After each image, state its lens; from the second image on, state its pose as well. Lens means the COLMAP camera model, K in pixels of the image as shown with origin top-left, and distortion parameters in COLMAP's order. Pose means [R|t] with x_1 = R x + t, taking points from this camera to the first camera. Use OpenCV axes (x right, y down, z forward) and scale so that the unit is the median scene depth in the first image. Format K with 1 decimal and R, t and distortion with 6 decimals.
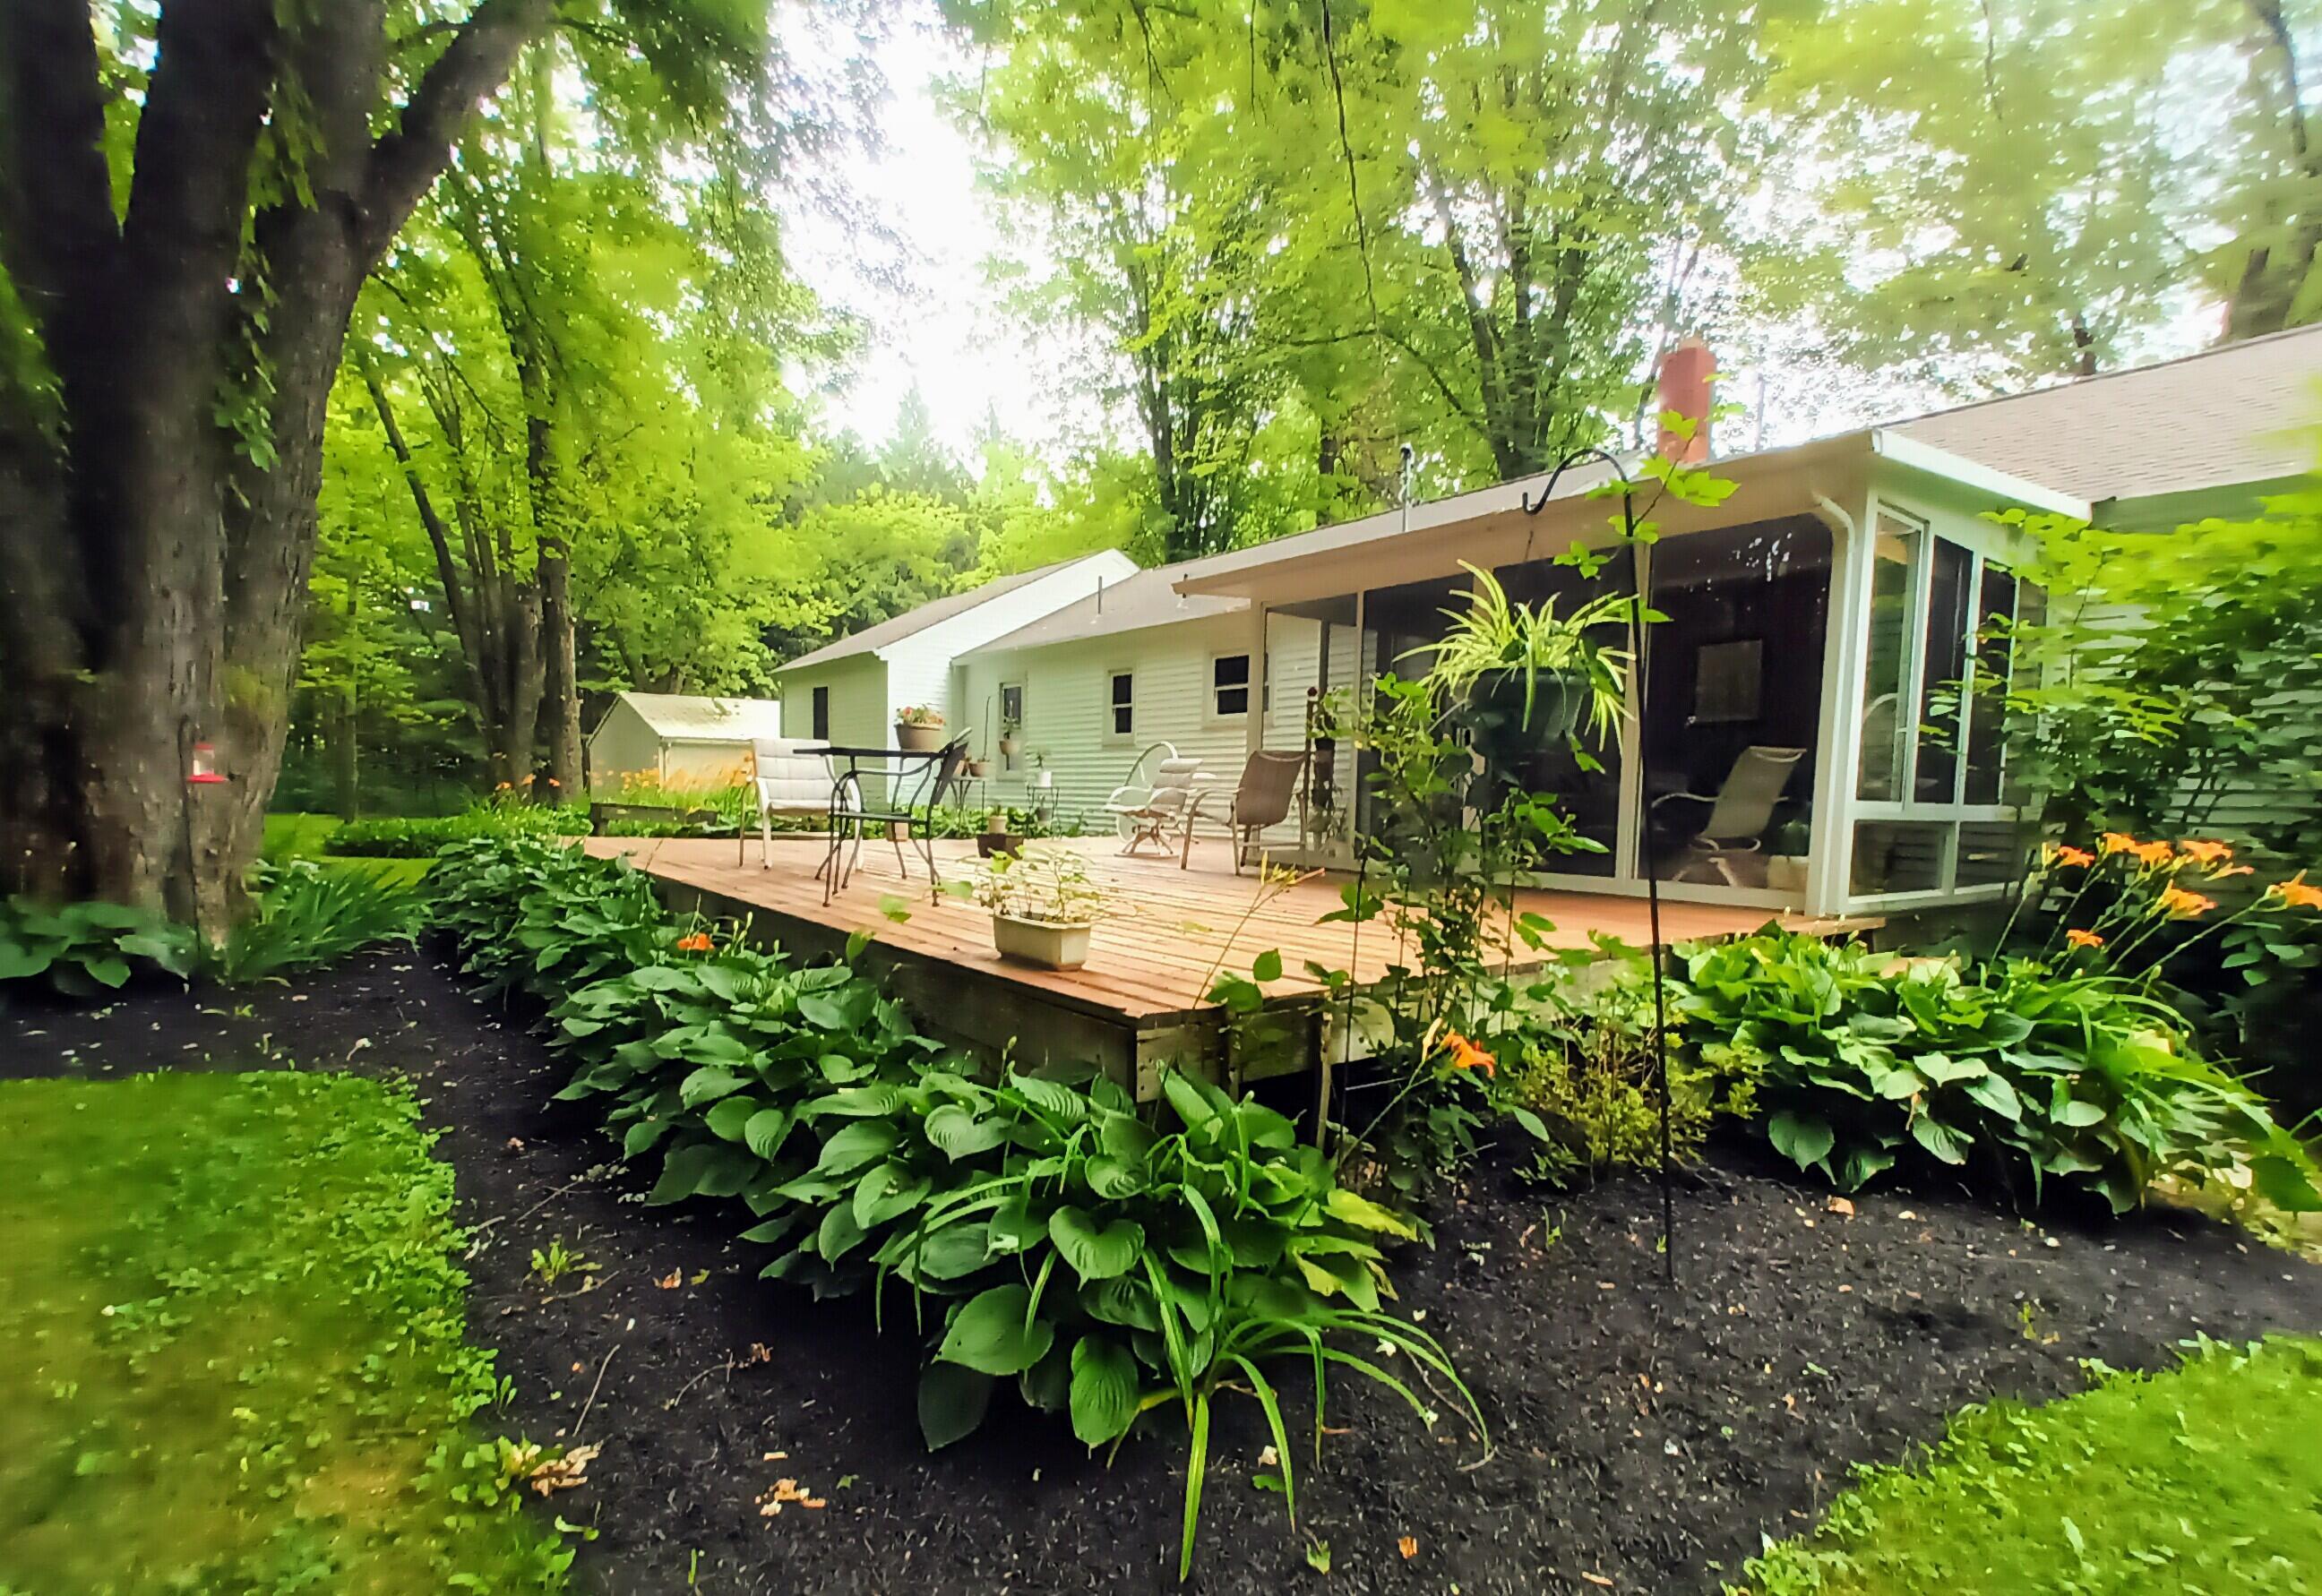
lens RADIAL K [[1119.6, 0, 1162.8], [0, 1119.6, 882.1], [0, 0, 1]] dist [0.000376, -0.000315]
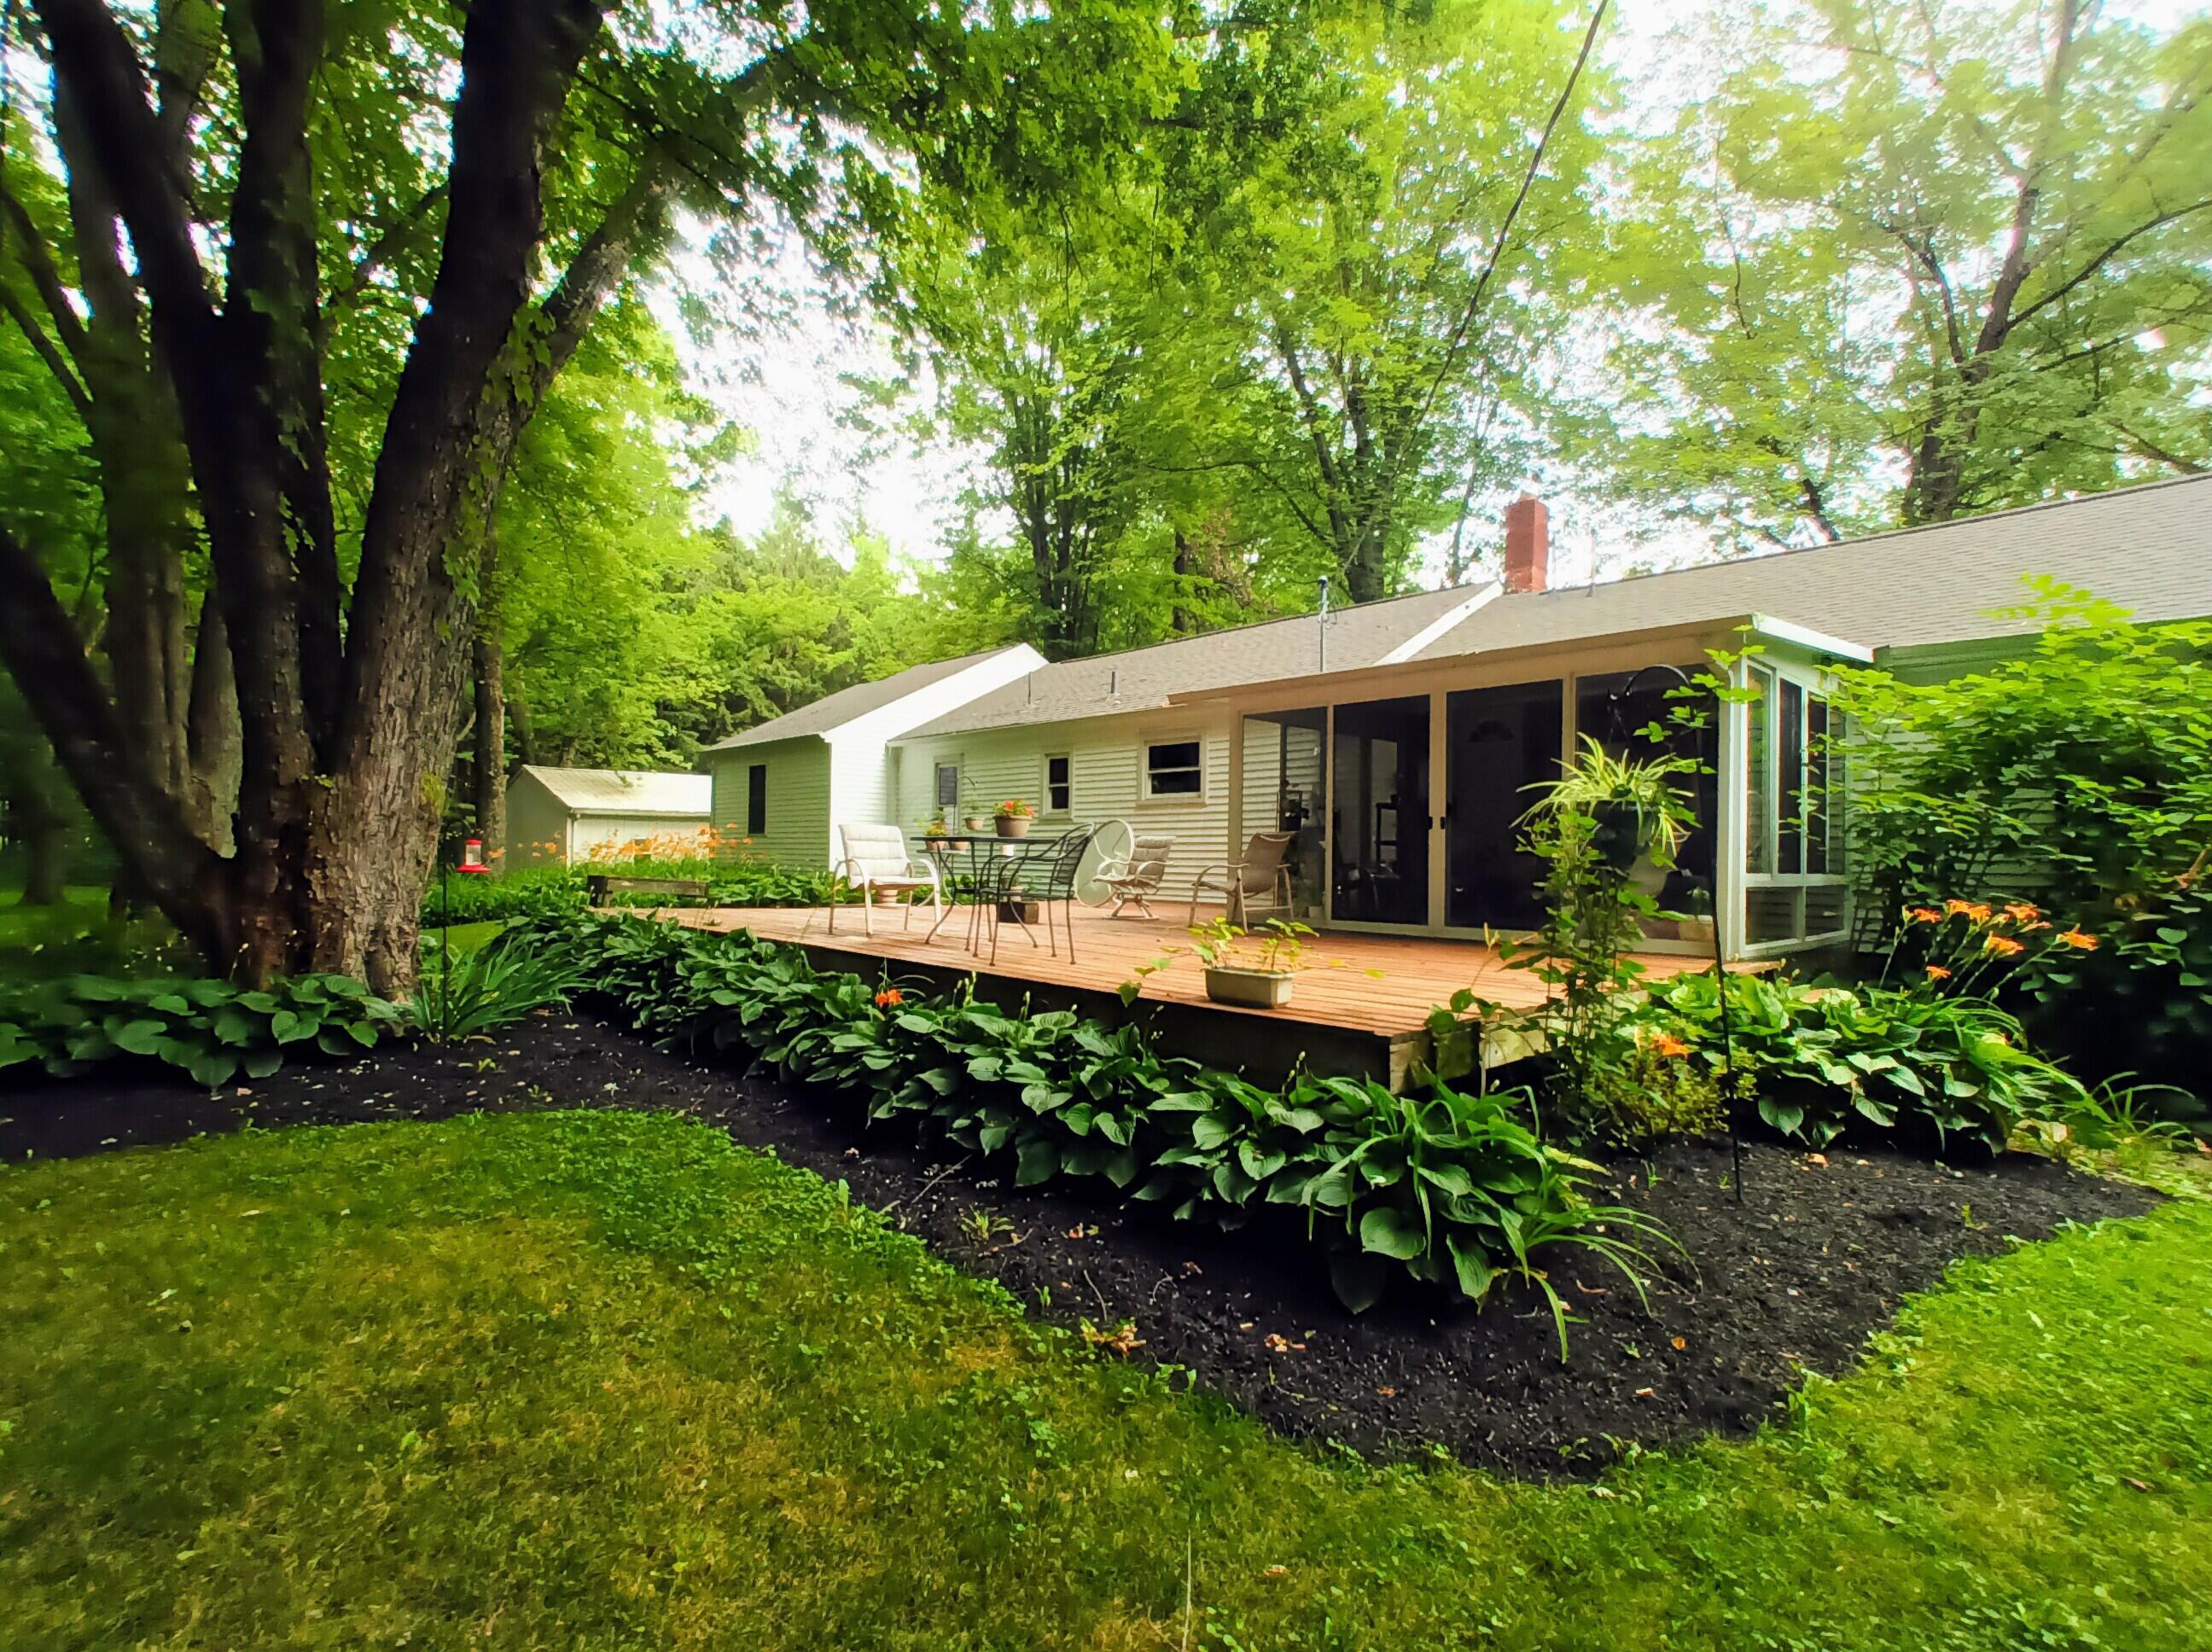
lens RADIAL K [[1057.4, 0, 1111.2], [0, 1057.4, 838.3], [0, 0, 1]] dist [0.010803, -0.007217]
pose [[0.994753, -0.005895, 0.102138, -0.375472], [0.015461, 0.995535, -0.093123, -0.010607], [-0.101133, 0.094214, 0.990402, -0.266209]]
